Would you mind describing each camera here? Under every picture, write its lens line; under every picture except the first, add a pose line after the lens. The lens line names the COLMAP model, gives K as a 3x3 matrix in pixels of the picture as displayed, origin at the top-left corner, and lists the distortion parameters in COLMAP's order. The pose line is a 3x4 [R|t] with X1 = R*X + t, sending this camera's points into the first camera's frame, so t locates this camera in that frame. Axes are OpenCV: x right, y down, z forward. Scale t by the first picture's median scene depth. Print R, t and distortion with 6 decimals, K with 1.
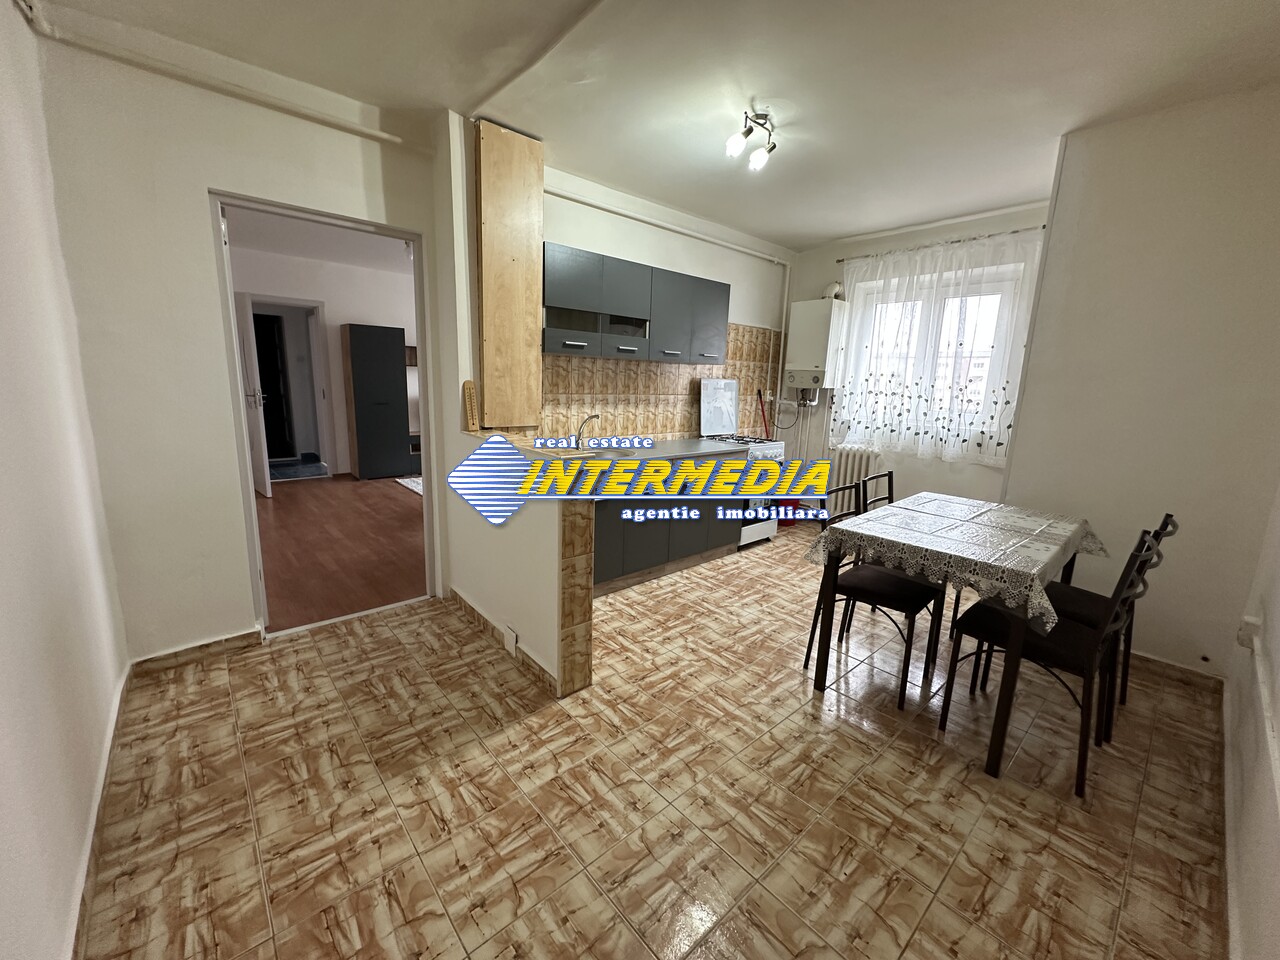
lens RADIAL K [[509.3, 0, 641.6], [0, 509.3, 475.5], [0, 0, 1]] dist [-0.002711, 0.000593]
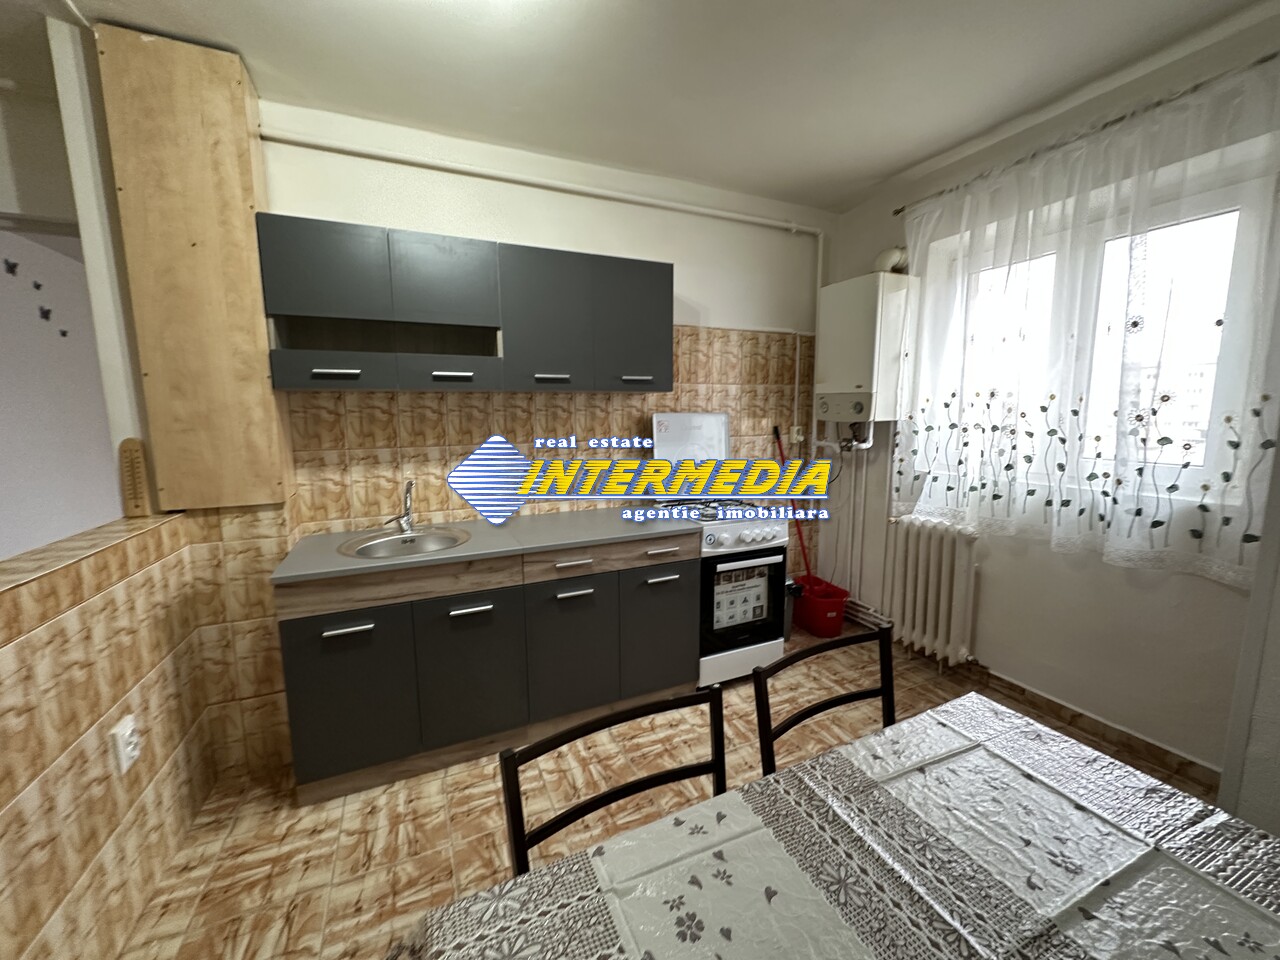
lens RADIAL K [[509.3, 0, 641.1], [0, 509.3, 477.5], [0, 0, 1]] dist [-0.002711, 0.000593]
pose [[0.955153, -0.001749, -0.296109, 0.520154], [-0.015616, 0.998293, -0.056269, -0.127453], [0.295702, 0.058370, 0.953495, 0.664640]]
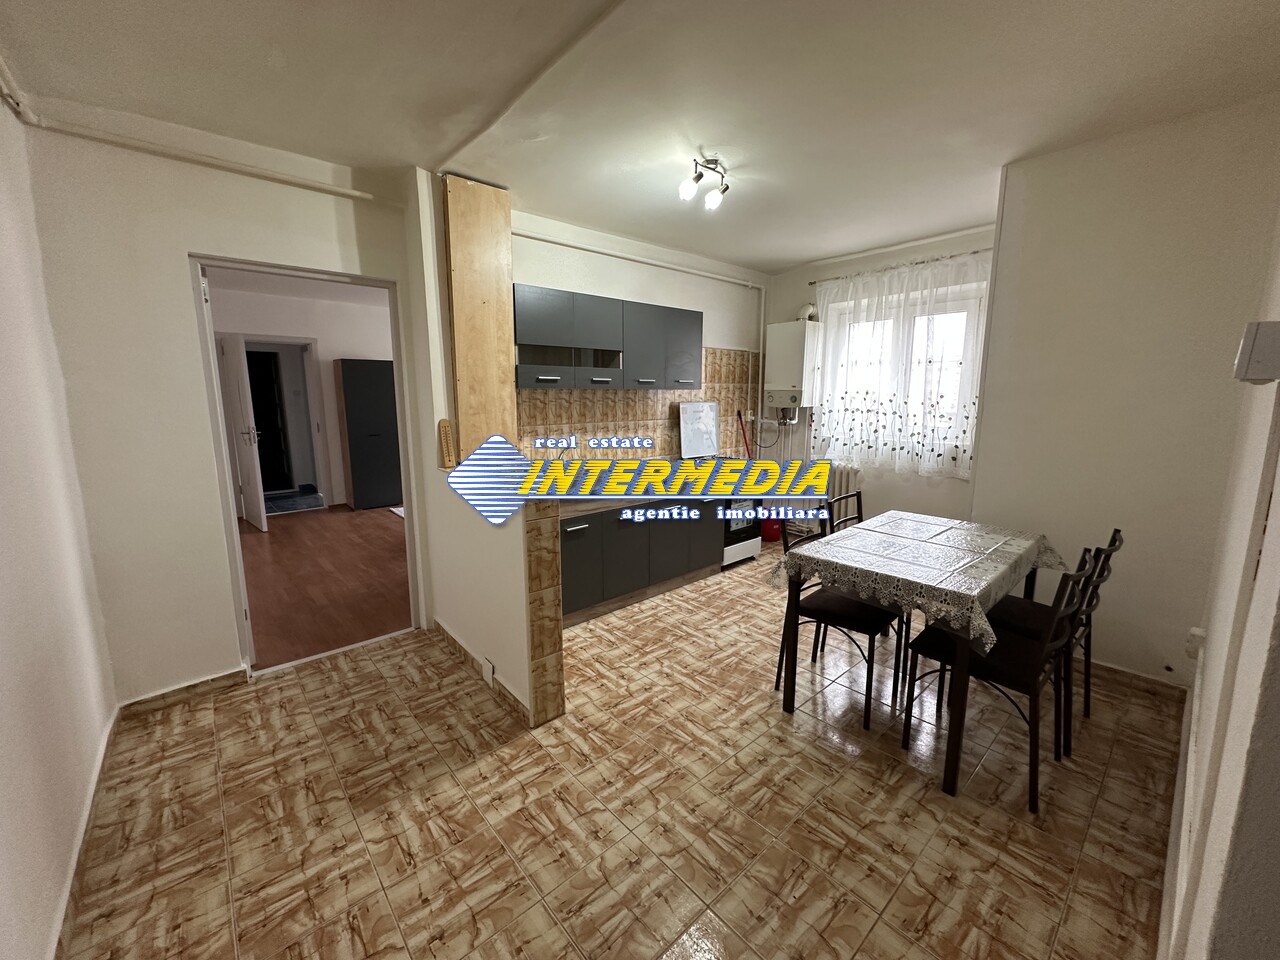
lens RADIAL K [[509.3, 0, 641.1], [0, 509.3, 475.8], [0, 0, 1]] dist [-0.002711, 0.000593]
pose [[0.999365, -0.034609, -0.008480, 0.075857], [0.034359, 0.999017, -0.028007, -0.031901], [0.009441, 0.027697, 0.999572, -0.035316]]
